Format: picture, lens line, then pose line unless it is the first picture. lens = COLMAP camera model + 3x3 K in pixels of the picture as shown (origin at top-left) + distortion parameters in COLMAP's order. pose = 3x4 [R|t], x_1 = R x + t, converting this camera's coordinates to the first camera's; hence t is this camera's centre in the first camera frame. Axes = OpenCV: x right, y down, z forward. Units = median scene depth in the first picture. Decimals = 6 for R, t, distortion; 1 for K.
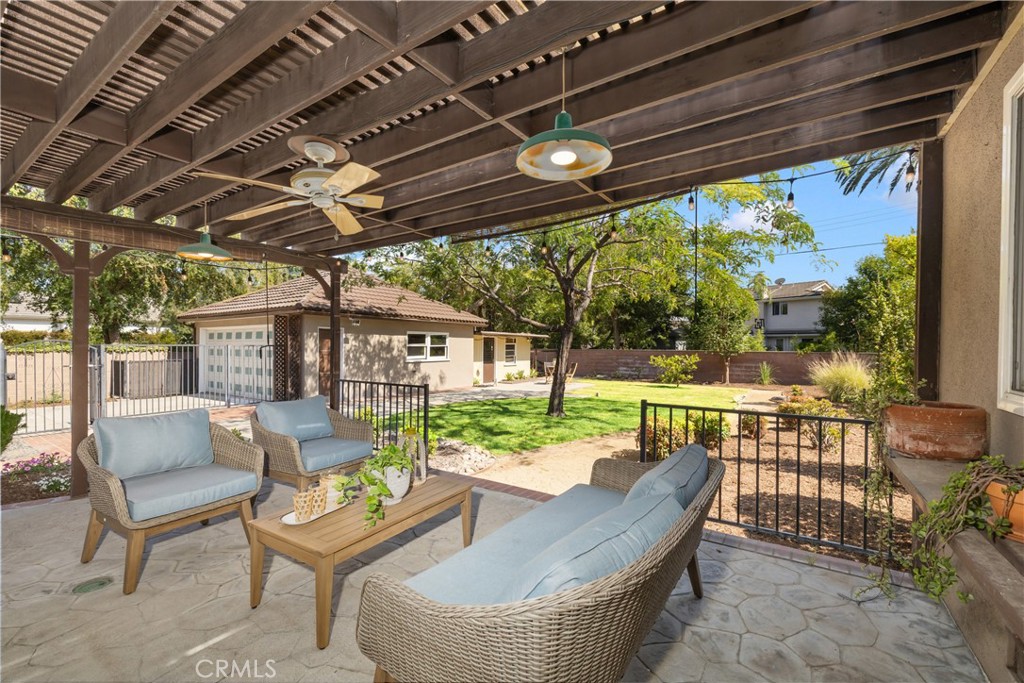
lens RADIAL K [[427.4, 0, 513.2], [0, 427.4, 344.6], [0, 0, 1]] dist [-0.000056, -0.000549]
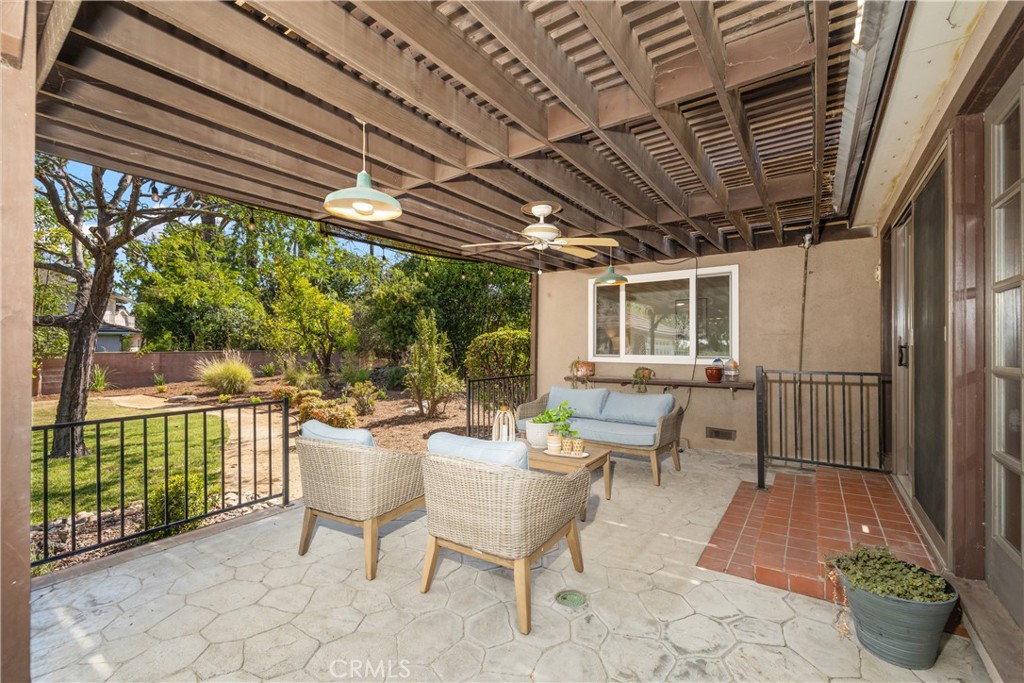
lens RADIAL K [[427.4, 0, 521.3], [0, 427.4, 342.3], [0, 0, 1]] dist [-0.000056, -0.000549]
pose [[0.014852, -0.001660, 0.999888, -0.275181], [0.003566, 0.999992, 0.001607, -0.002631], [-0.999883, 0.003542, 0.014857, 0.154403]]
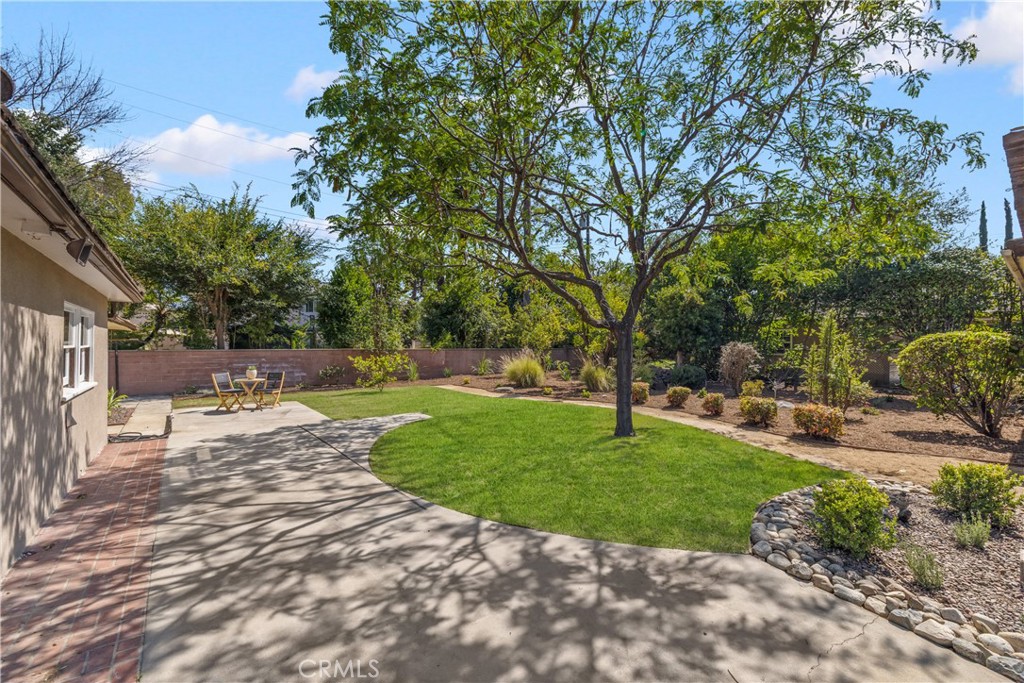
lens RADIAL K [[427.4, 0, 516.4], [0, 427.4, 343.1], [0, 0, 1]] dist [-0.000056, -0.000549]
pose [[0.308435, -0.003266, 0.951240, -0.368515], [-0.002019, 0.999990, 0.004088, -0.003196], [-0.951243, -0.003182, 0.308425, 0.487401]]
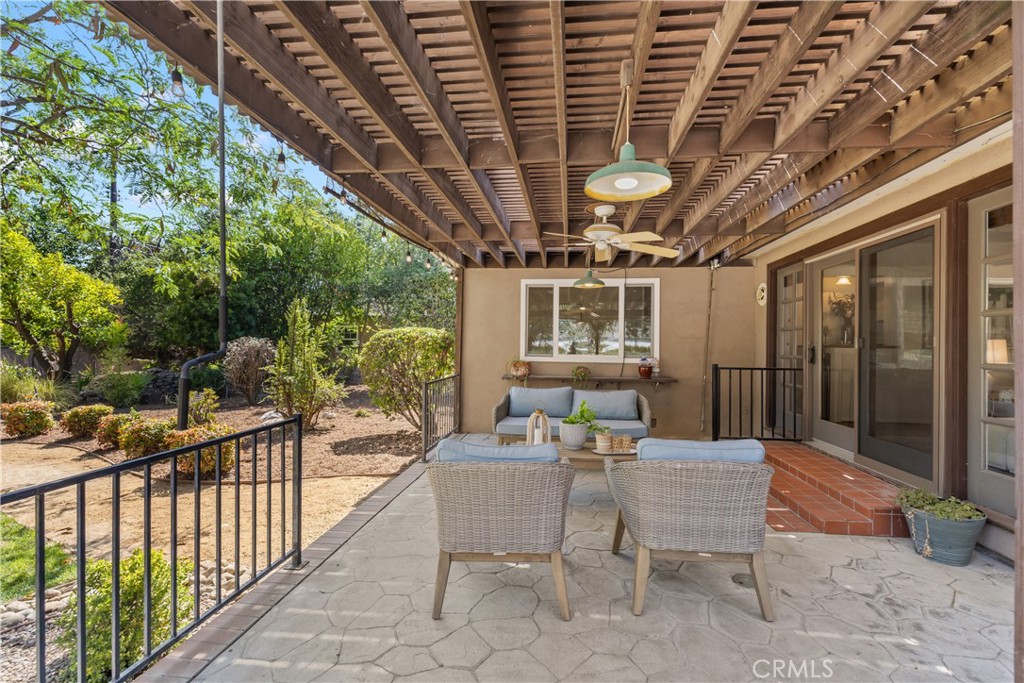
lens RADIAL K [[427.4, 0, 518.7], [0, 427.4, 341.3], [0, 0, 1]] dist [-0.000056, -0.000549]
pose [[-0.455469, -0.006231, 0.890230, -0.233632], [-0.011924, 0.999928, 0.000898, -0.002670], [-0.890172, -0.010206, -0.455510, 0.279585]]
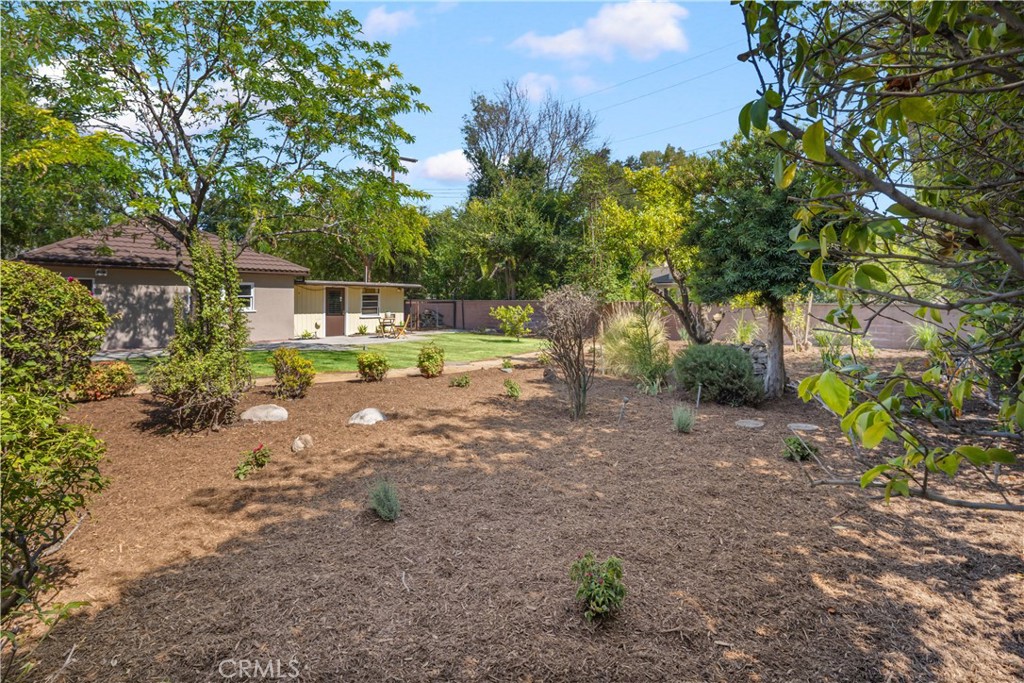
lens RADIAL K [[499.7, 0, 511.2], [0, 499.7, 339.4], [0, 0, 1]] dist [0.006795, 0.000571]
pose [[0.999792, -0.003928, -0.020001, 0.380865], [0.005683, 0.996064, 0.088451, 0.001590], [0.019575, -0.088546, 0.995880, -0.089585]]
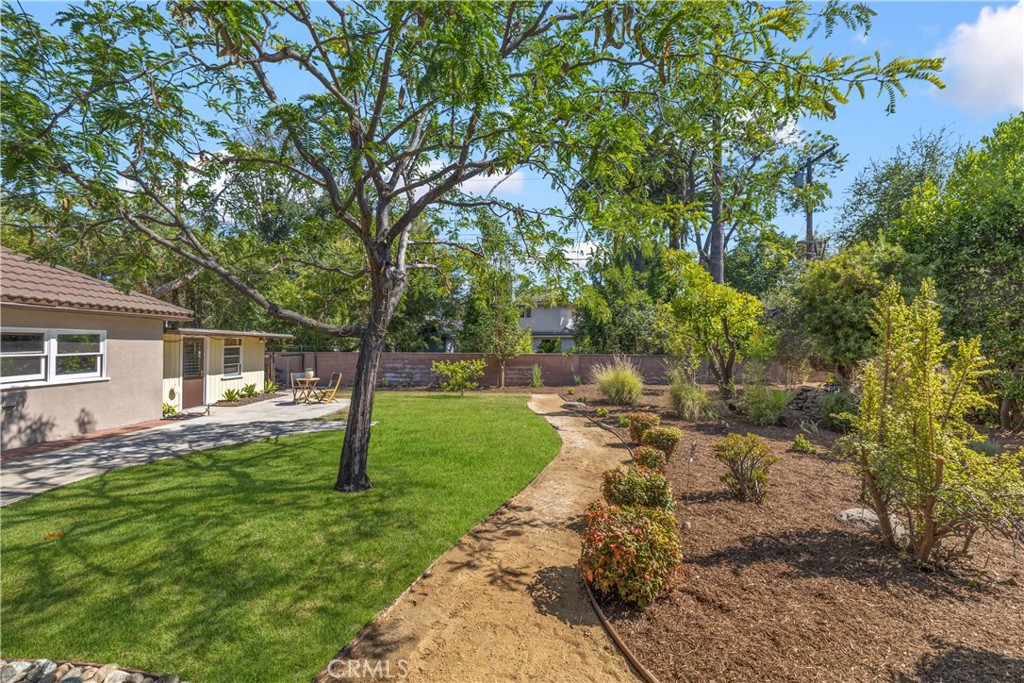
lens RADIAL K [[427.4, 0, 514.7], [0, 427.4, 346.0], [0, 0, 1]] dist [-0.000056, -0.000549]
pose [[0.827095, -0.002614, 0.562057, -0.020444], [-0.002761, 0.999958, 0.008715, -0.012606], [-0.562056, -0.008760, 0.827053, 0.215158]]
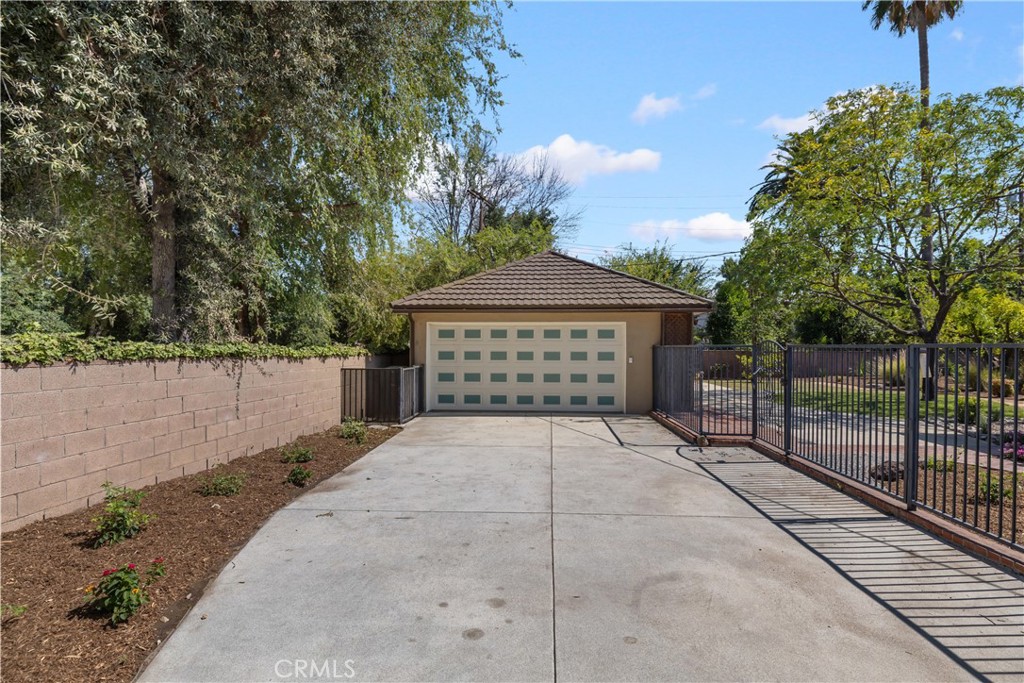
lens RADIAL K [[506.3, 0, 514.8], [0, 506.3, 342.5], [0, 0, 1]] dist [0.000050, 0.000532]
pose [[0.864038, 0.000984, 0.503425, -0.914387], [0.000549, 0.999996, -0.002897, -0.004111], [-0.503426, 0.002779, 0.864034, 0.155126]]
